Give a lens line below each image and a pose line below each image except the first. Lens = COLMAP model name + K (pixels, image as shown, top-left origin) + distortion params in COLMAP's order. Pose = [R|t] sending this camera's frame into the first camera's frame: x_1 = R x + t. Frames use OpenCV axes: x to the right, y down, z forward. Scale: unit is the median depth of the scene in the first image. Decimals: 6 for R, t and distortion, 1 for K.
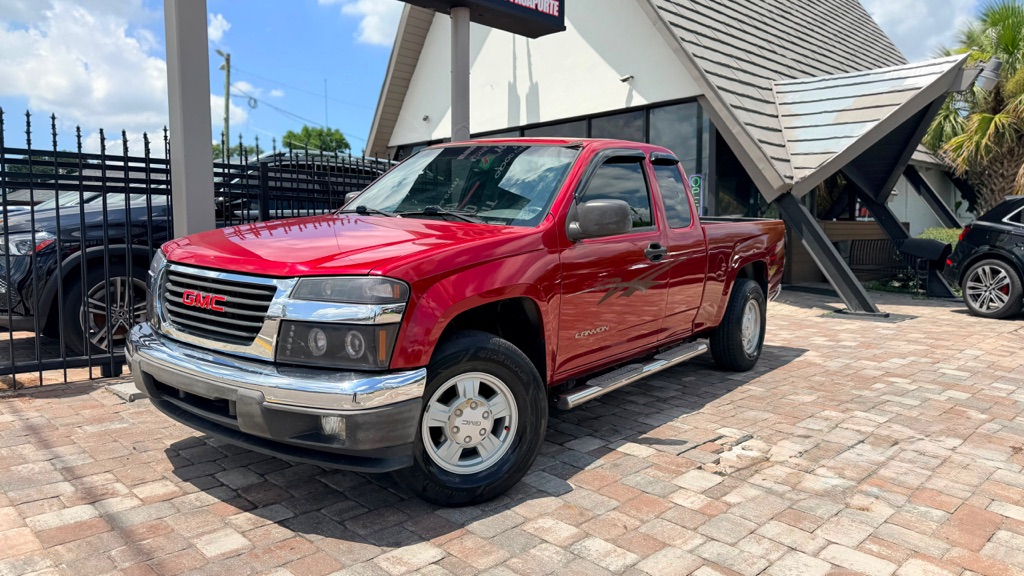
lens RADIAL K [[724.4, 0, 512.0], [0, 724.4, 288.0], [0, 0, 1]] dist [0.045177, -0.056622]
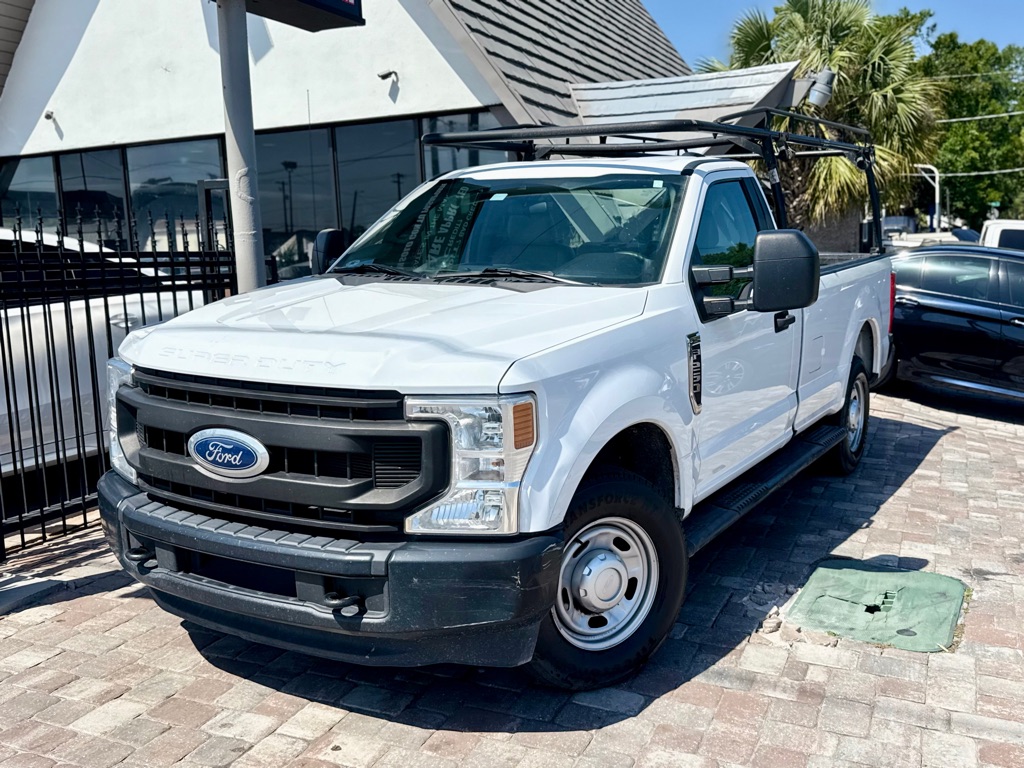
lens RADIAL K [[1023.6, 0, 512.8], [0, 1023.6, 381.5], [0, 0, 1]] dist [0.148271, -0.304781]
pose [[0.926814, -0.080615, 0.366766, -0.324698], [0.063803, 0.996290, 0.057753, -0.106060], [-0.370061, -0.030126, 0.928519, 0.016613]]
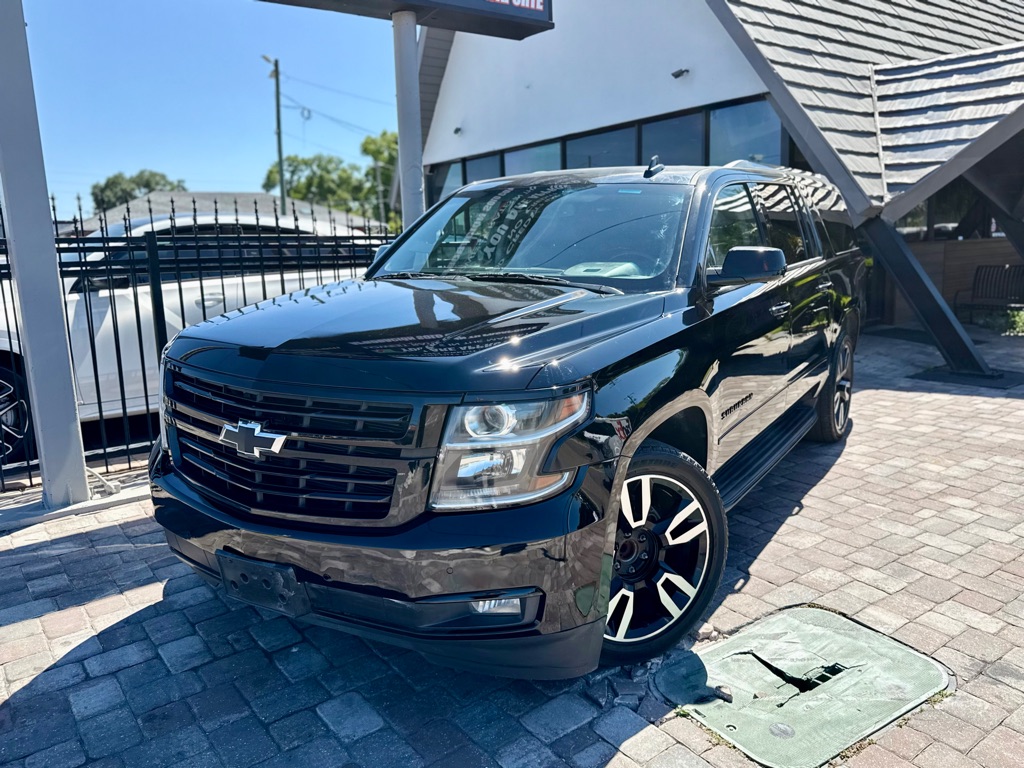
lens RADIAL K [[789.5, 0, 512.0], [0, 789.5, 384.0], [0, 0, 1]] dist [0.041633, -0.068927]
pose [[0.989953, -0.006875, -0.141231, 0.251558], [0.021665, 0.994399, 0.103449, -0.112154], [0.139728, -0.105470, 0.984557, 0.201701]]
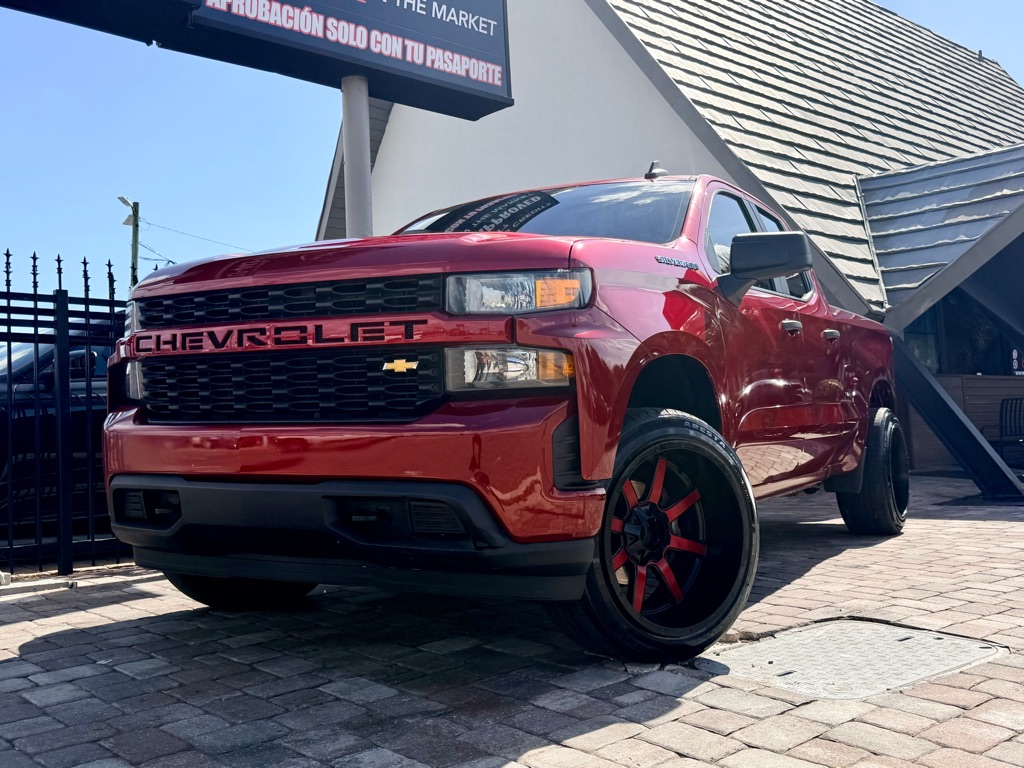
lens RADIAL K [[1043.1, 0, 508.3], [0, 1043.1, 392.8], [0, 0, 1]] dist [0.156665, -0.336927]
pose [[0.997486, -0.046390, -0.053576, 0.190072], [0.039255, 0.991086, -0.127309, 0.098998], [0.059005, 0.124886, 0.990415, 0.018561]]
